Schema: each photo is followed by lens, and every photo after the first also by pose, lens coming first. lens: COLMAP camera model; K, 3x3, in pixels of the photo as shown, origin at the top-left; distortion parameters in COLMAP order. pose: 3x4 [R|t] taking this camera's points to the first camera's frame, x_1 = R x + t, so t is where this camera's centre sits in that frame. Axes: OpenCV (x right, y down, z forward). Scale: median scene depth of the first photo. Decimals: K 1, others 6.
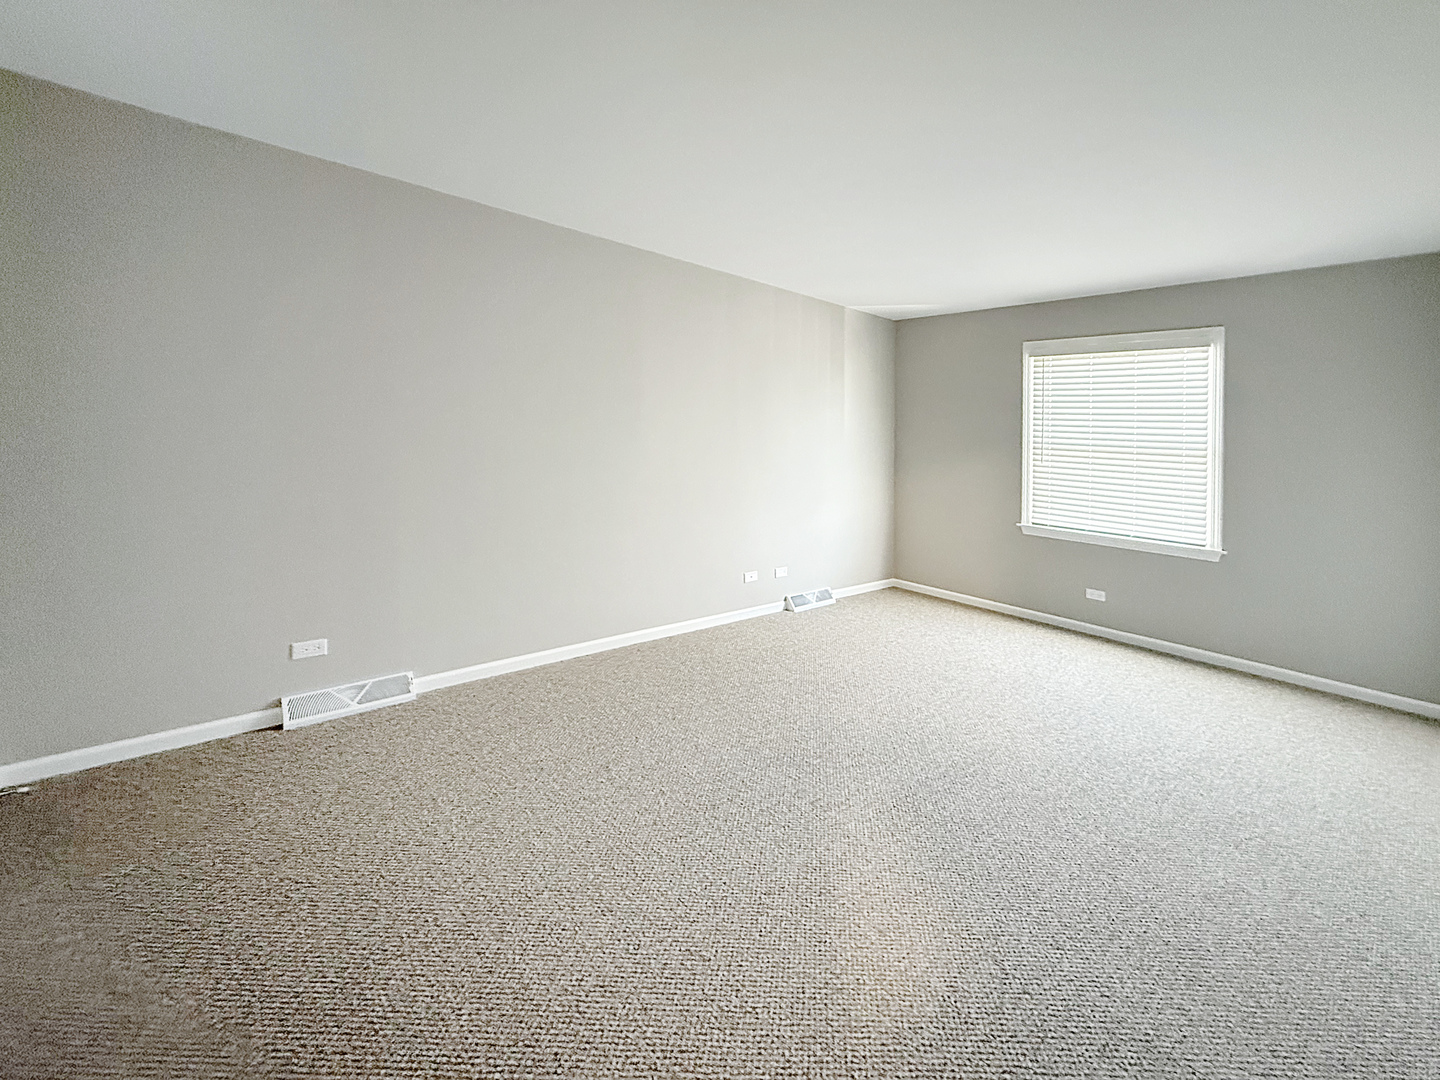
lens RADIAL K [[585.0, 0, 720.0], [0, 585.0, 540.0], [0, 0, 1]] dist [-0.000275, -0.000014]
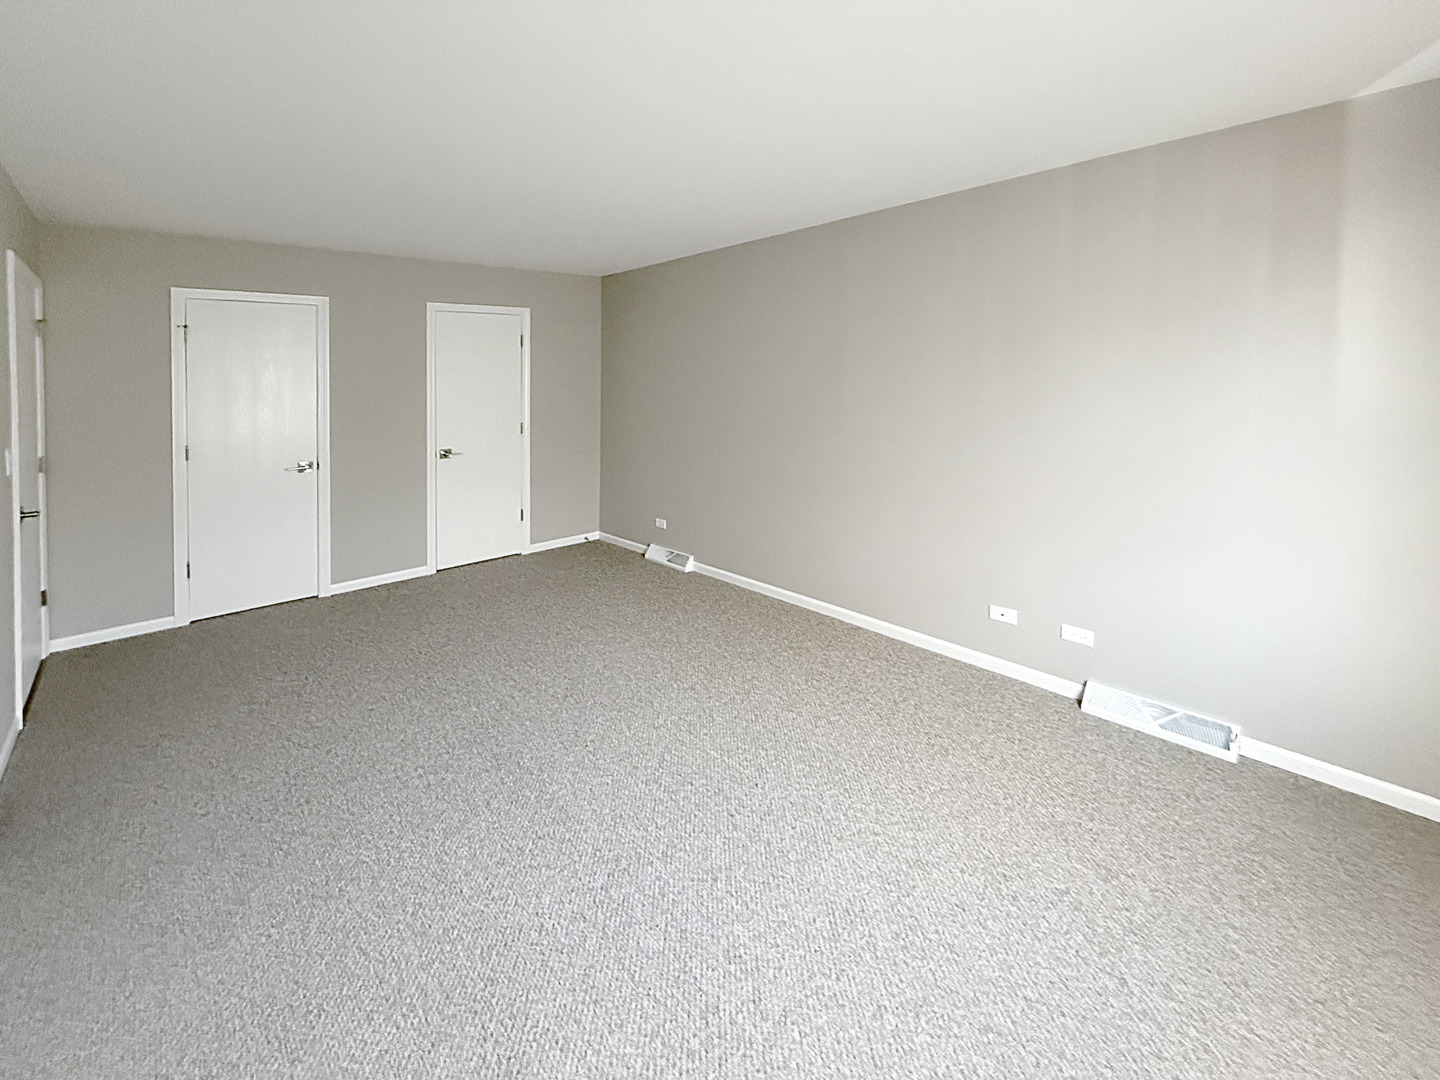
lens RADIAL K [[585.0, 0, 720.0], [0, 585.0, 540.0], [0, 0, 1]] dist [-0.000275, -0.000014]
pose [[0.030437, 0.171718, -0.984676, 0.843255], [-0.194897, 0.967243, 0.162653, -0.083022], [0.980351, 0.186960, 0.062907, 0.721695]]
